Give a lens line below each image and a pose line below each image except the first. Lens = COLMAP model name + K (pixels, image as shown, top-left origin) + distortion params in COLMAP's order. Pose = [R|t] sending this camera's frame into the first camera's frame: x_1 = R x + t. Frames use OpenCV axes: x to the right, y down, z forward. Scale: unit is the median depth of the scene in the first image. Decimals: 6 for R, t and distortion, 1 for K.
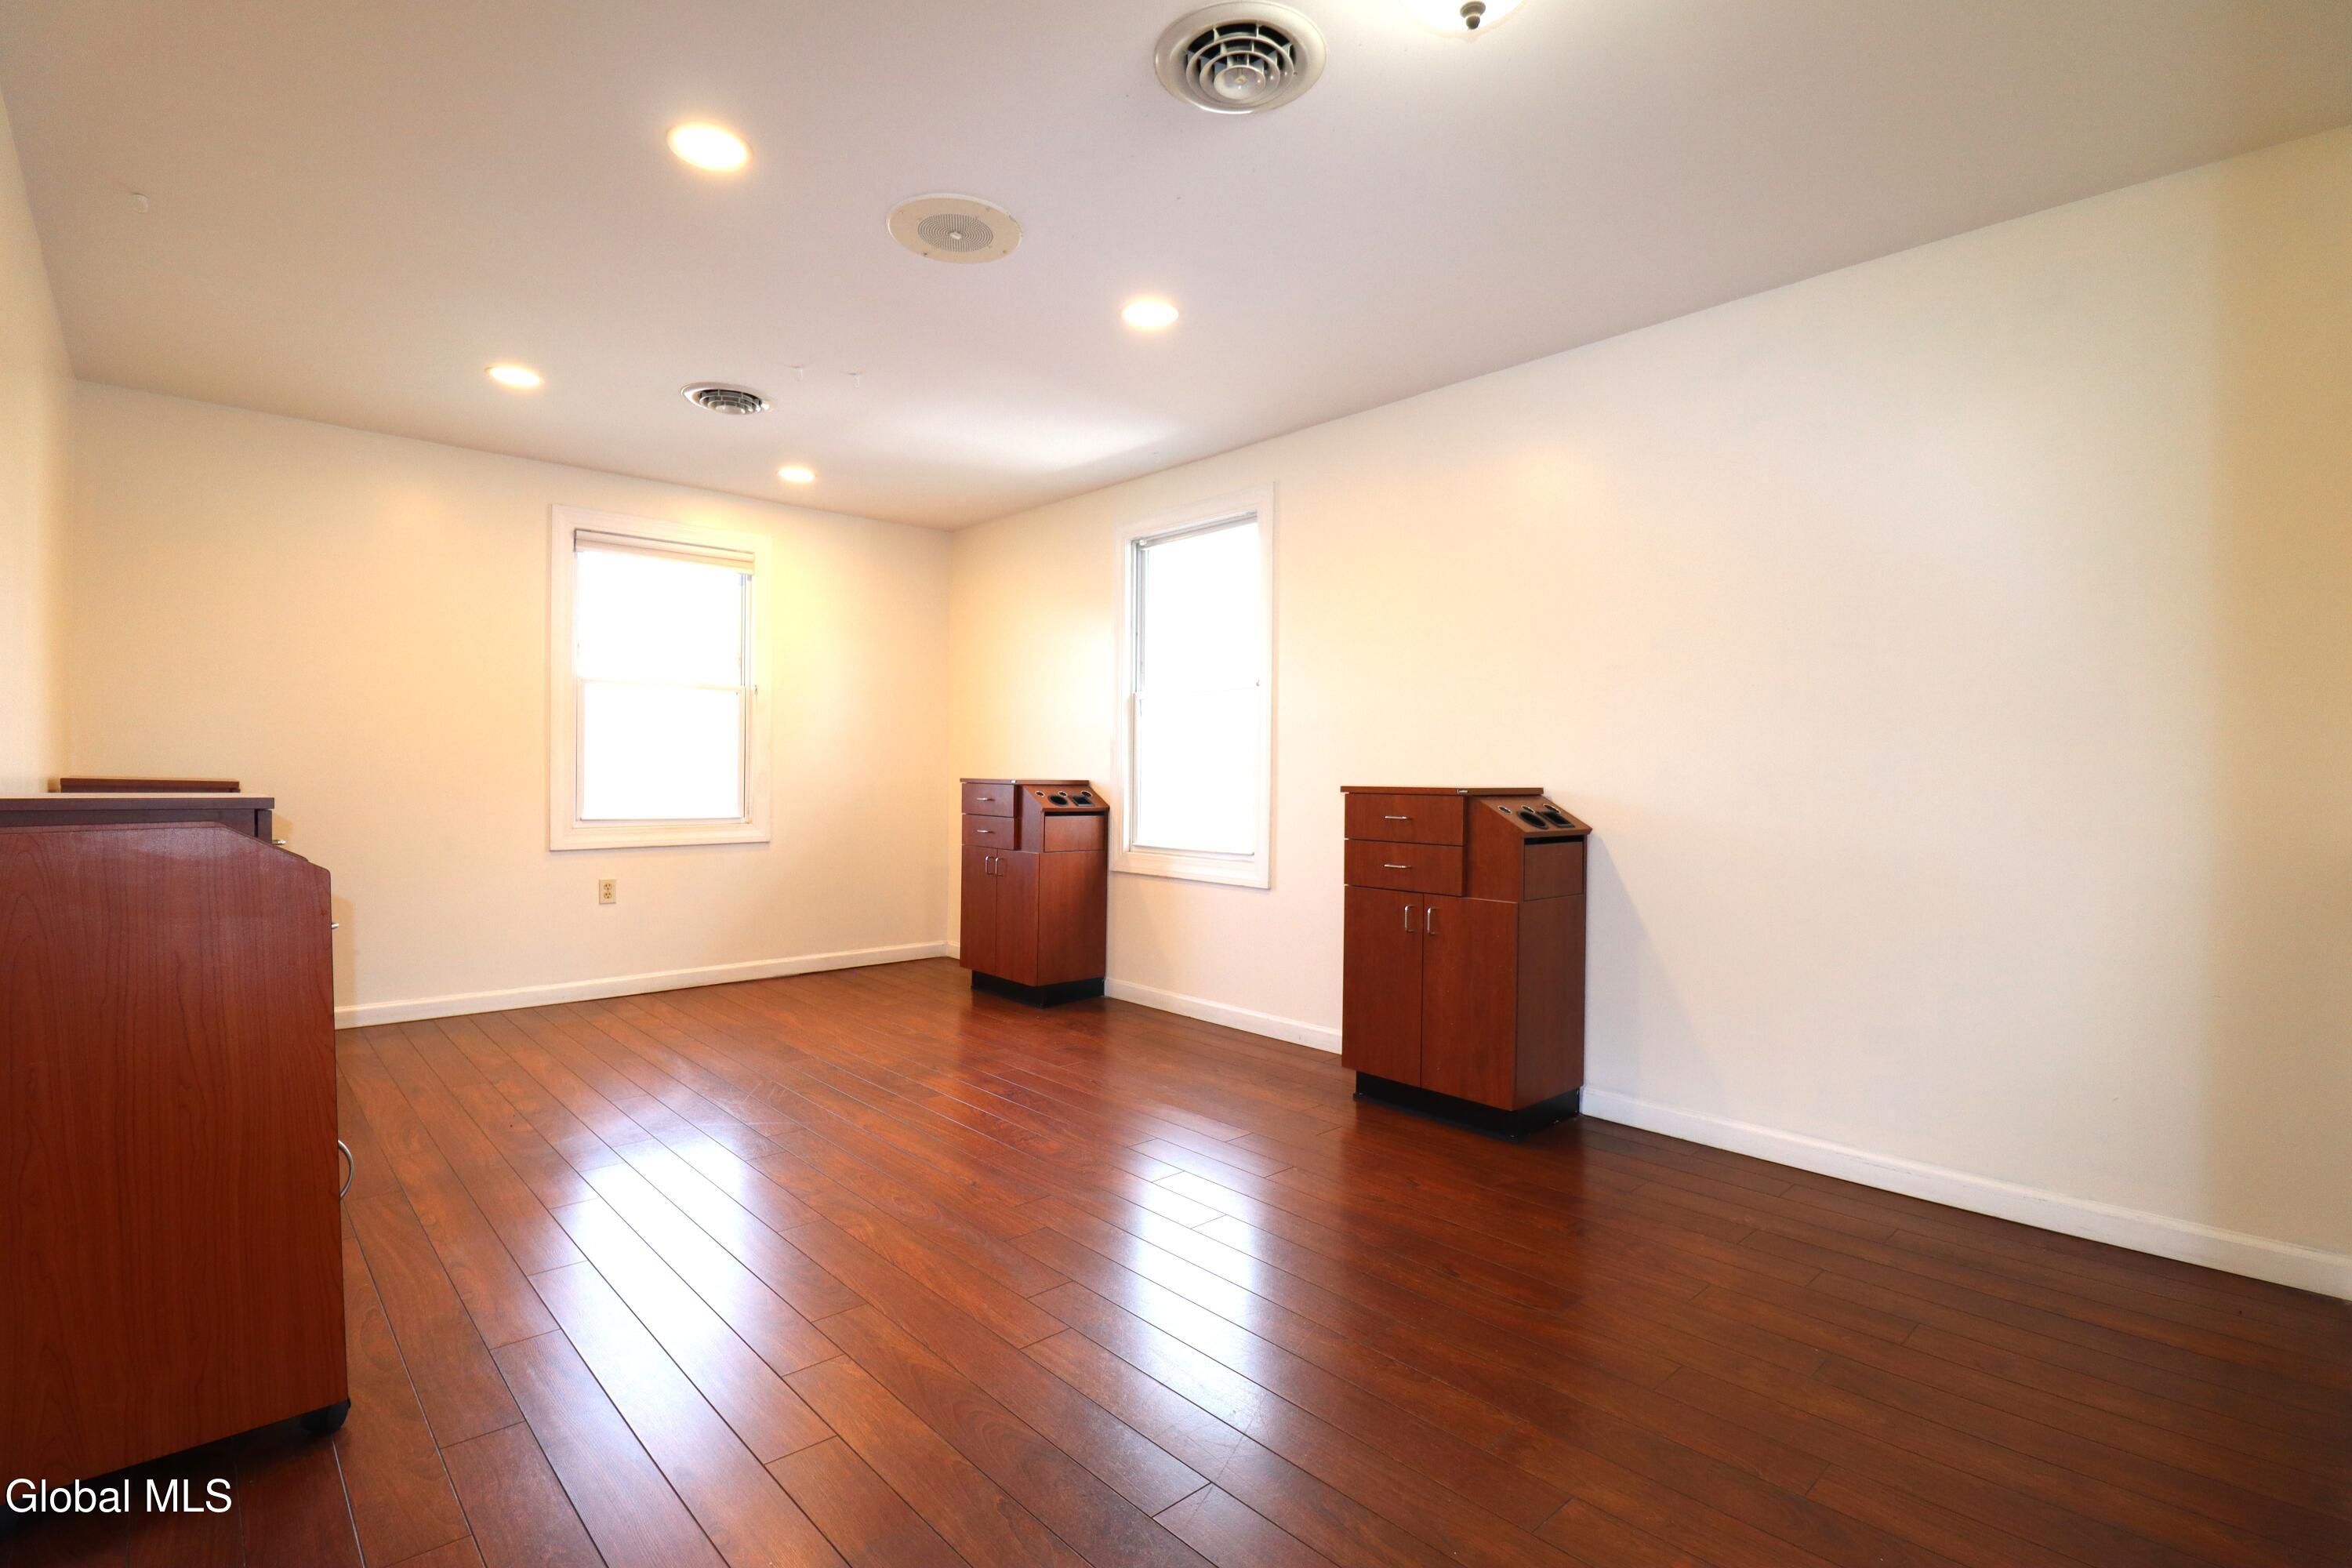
lens RADIAL K [[1108.0, 0, 1175.7], [0, 1108.0, 788.8], [0, 0, 1]] dist [0.011291, -0.000372]
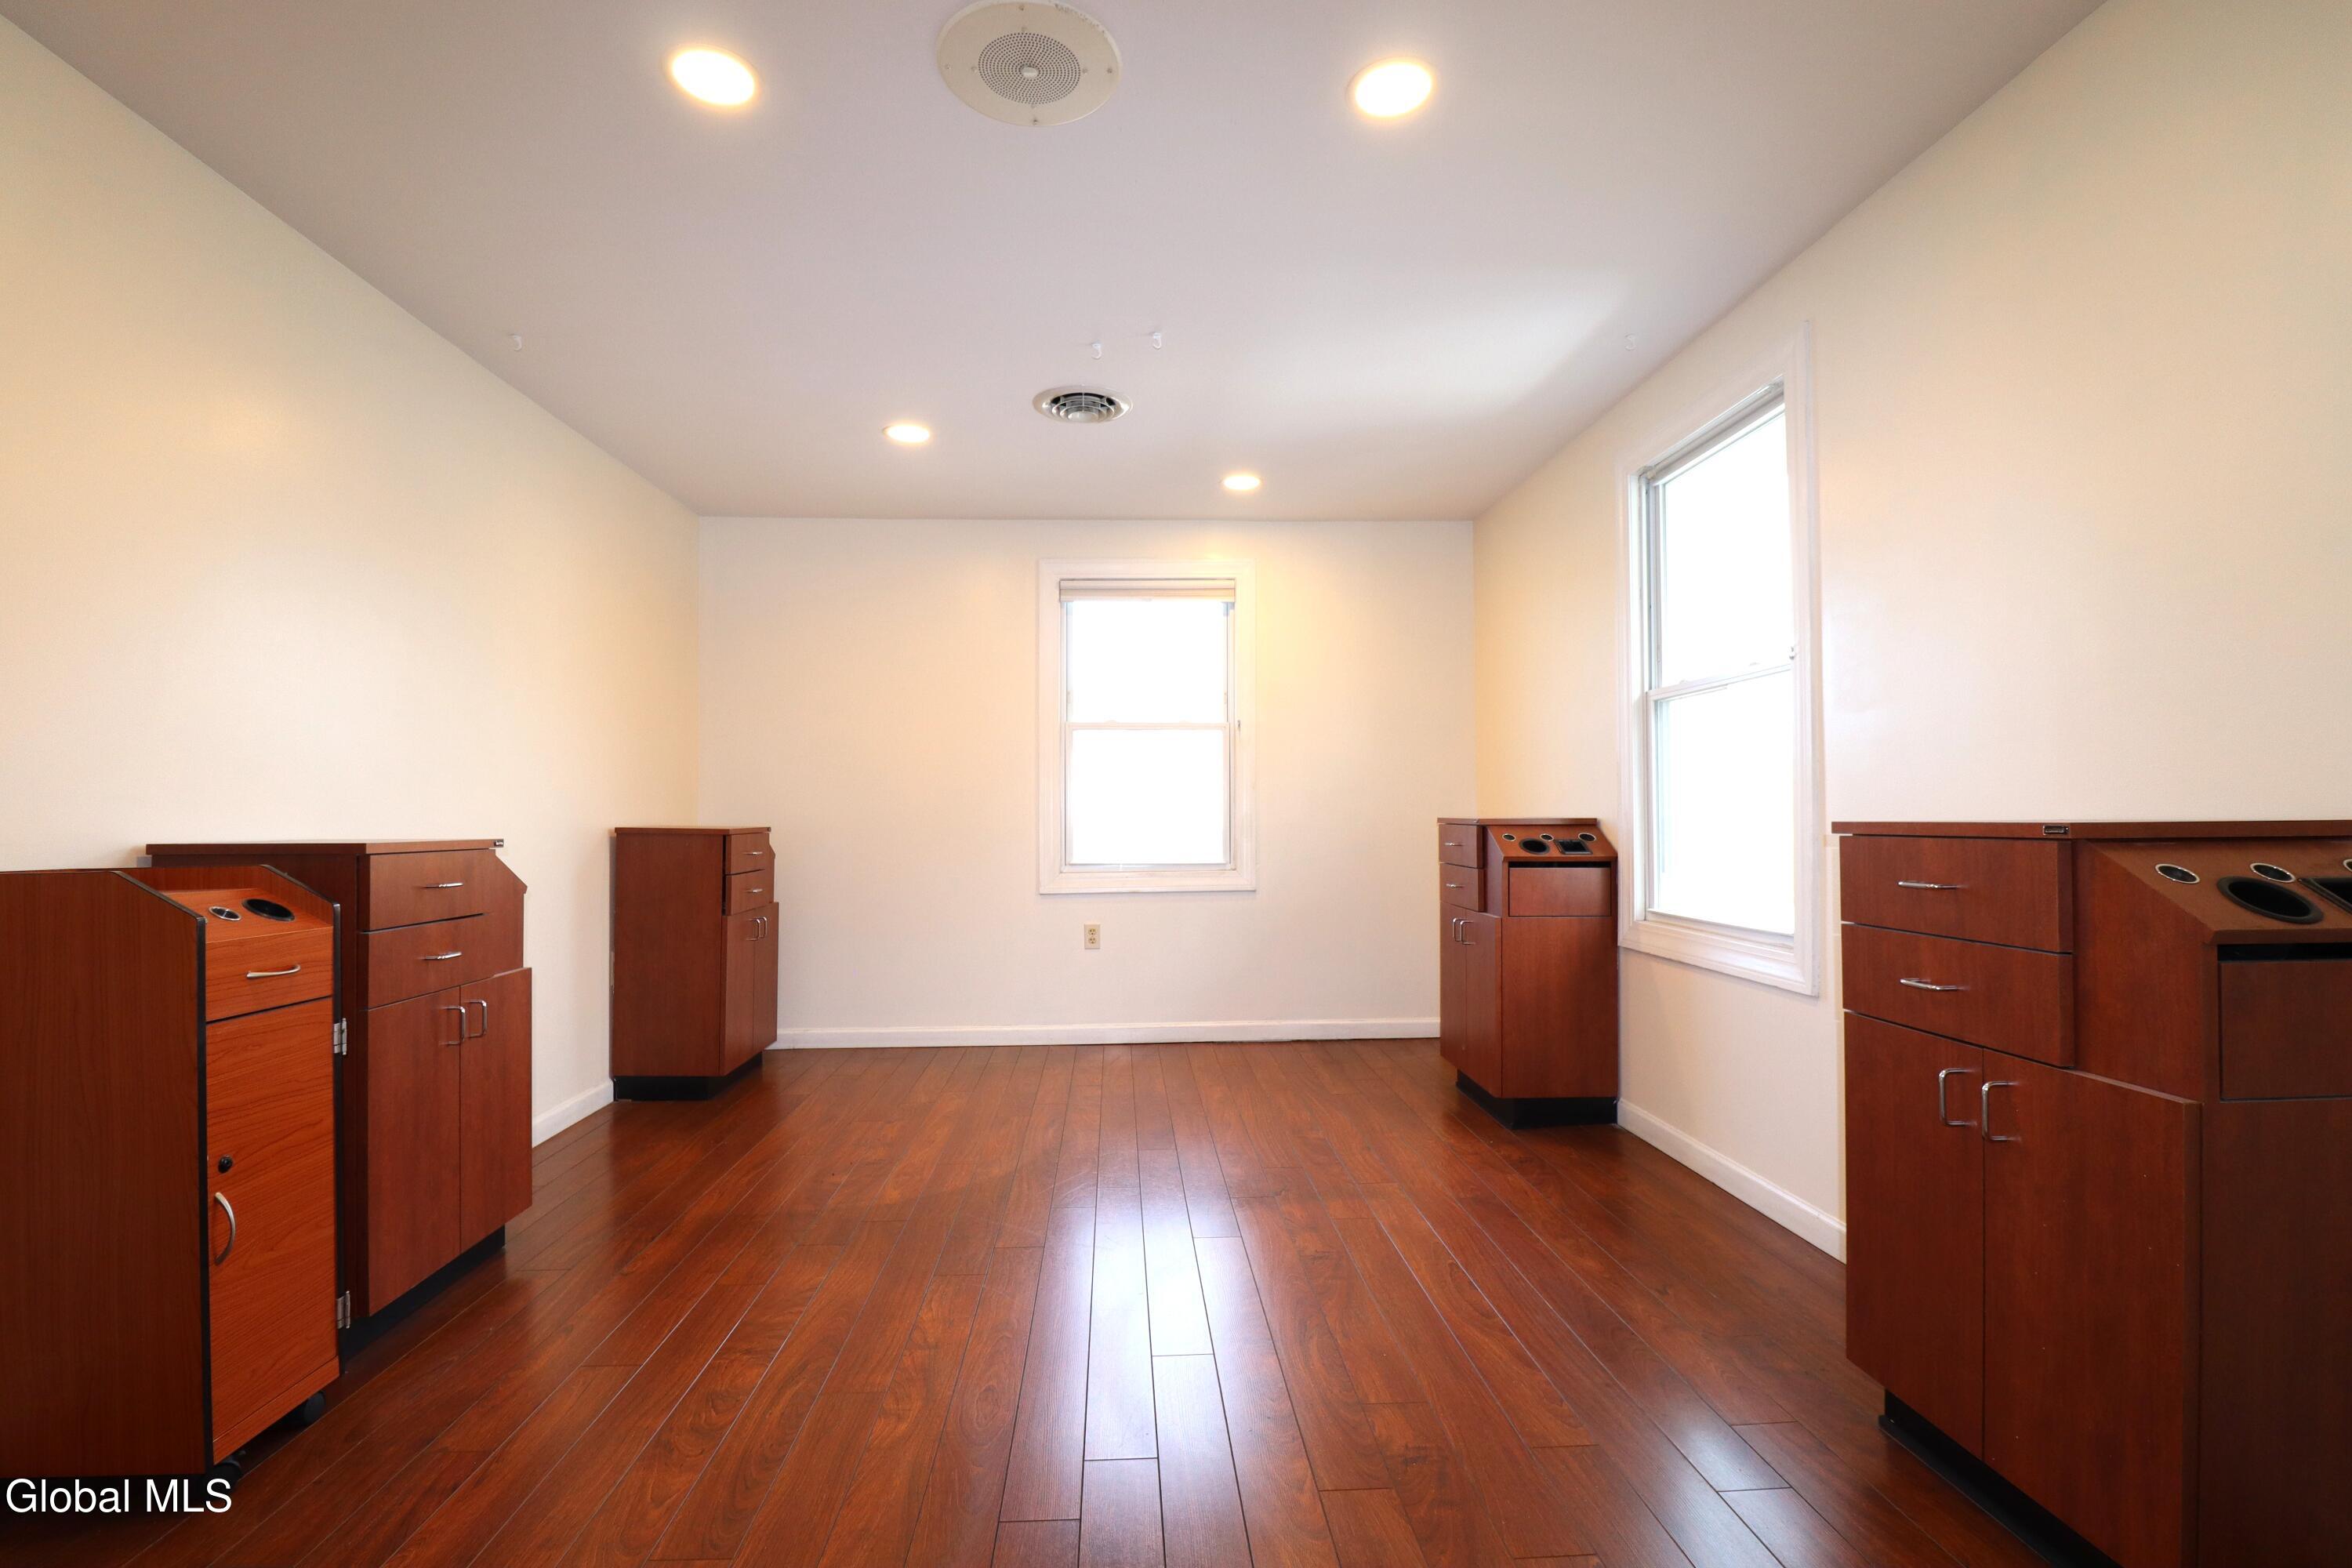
lens RADIAL K [[1108.0, 0, 1174.7], [0, 1108.0, 785.3], [0, 0, 1]] dist [0.011291, -0.000372]
pose [[0.773395, -0.031647, -0.633134, 0.176753], [0.004763, 0.999015, -0.044117, 0.001376], [0.633907, 0.031105, 0.772784, 0.276398]]
